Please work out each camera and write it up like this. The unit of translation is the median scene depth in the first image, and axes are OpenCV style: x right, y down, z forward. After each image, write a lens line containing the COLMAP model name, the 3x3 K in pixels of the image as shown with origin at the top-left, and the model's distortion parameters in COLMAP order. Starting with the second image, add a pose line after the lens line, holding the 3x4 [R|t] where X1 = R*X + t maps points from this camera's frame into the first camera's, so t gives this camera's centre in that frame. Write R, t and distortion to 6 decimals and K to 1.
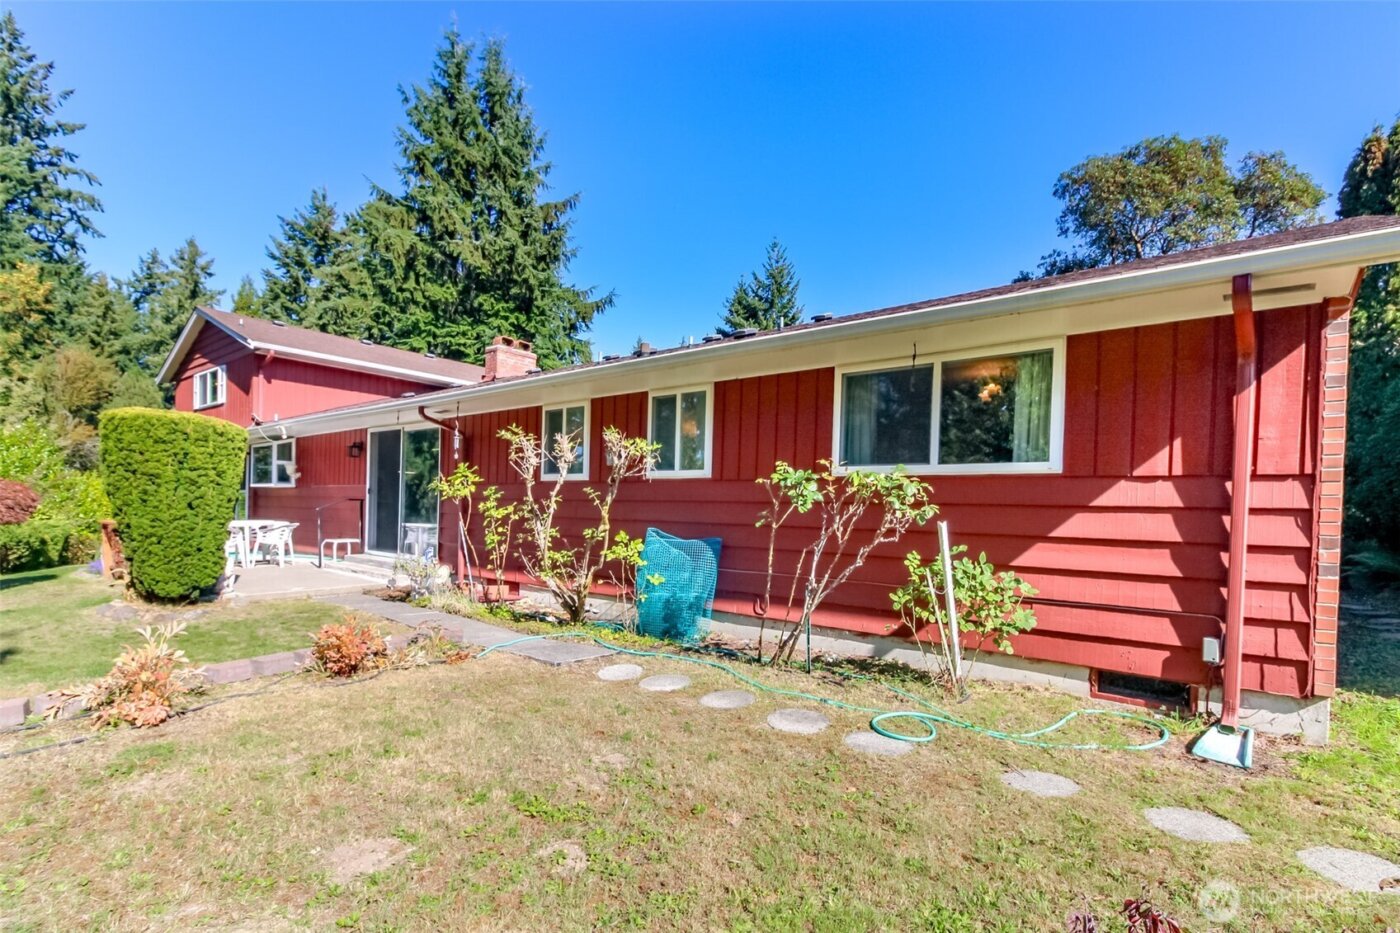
lens RADIAL K [[623.8, 0, 701.8], [0, 623.8, 530.2], [0, 0, 1]] dist [-0.012754, -0.000287]
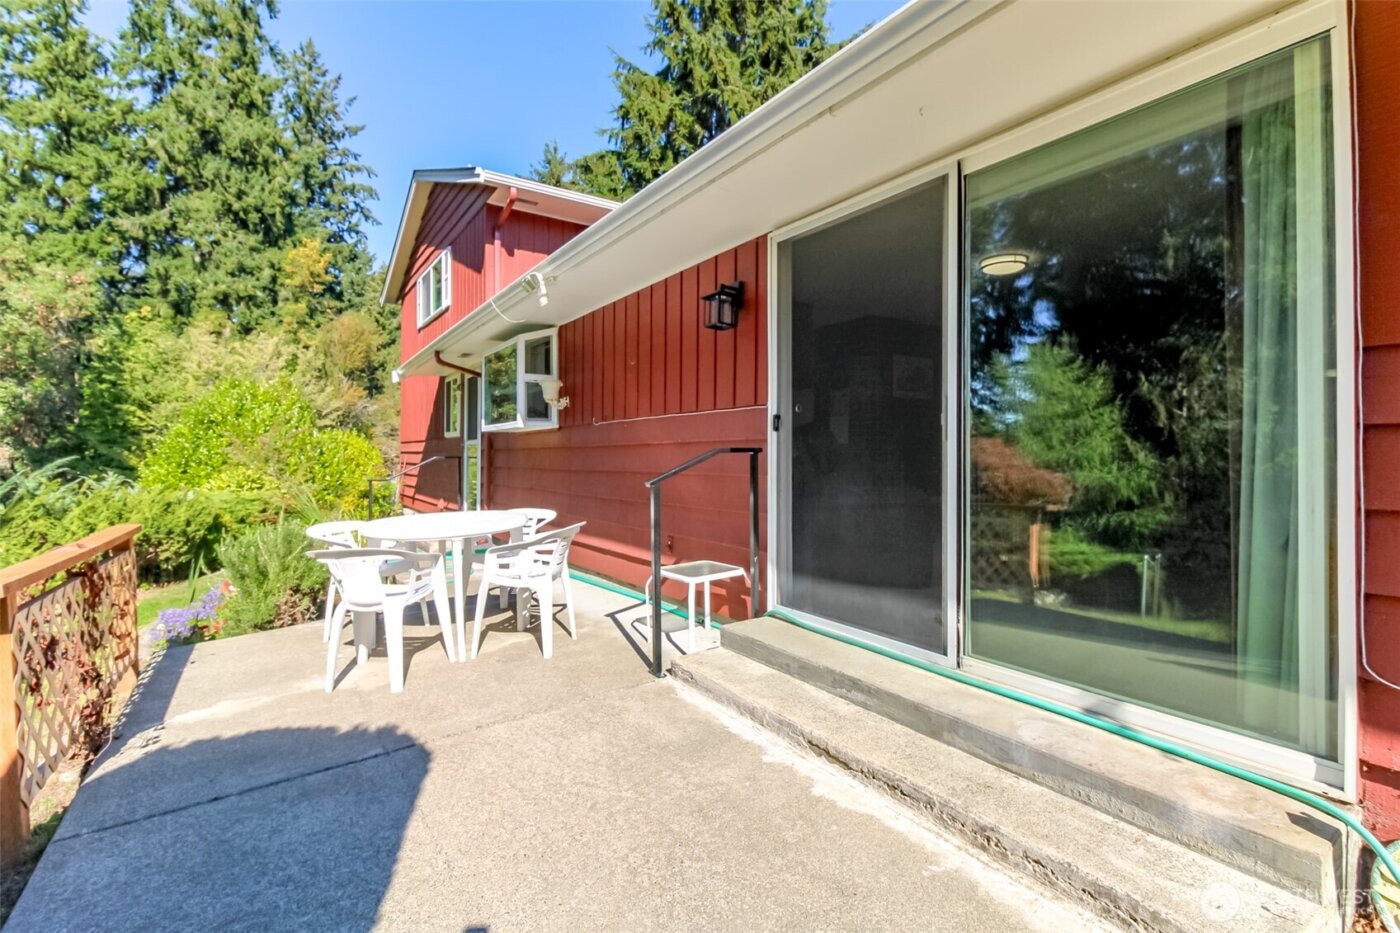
lens RADIAL K [[635.5, 0, 699.5], [0, 635.5, 447.3], [0, 0, 1]] dist [-0.000899, -0.001326]
pose [[0.948546, -0.033739, -0.314838, -0.124313], [0.020468, 0.998761, -0.045365, -0.009292], [0.315978, 0.036587, 0.948061, 0.177552]]
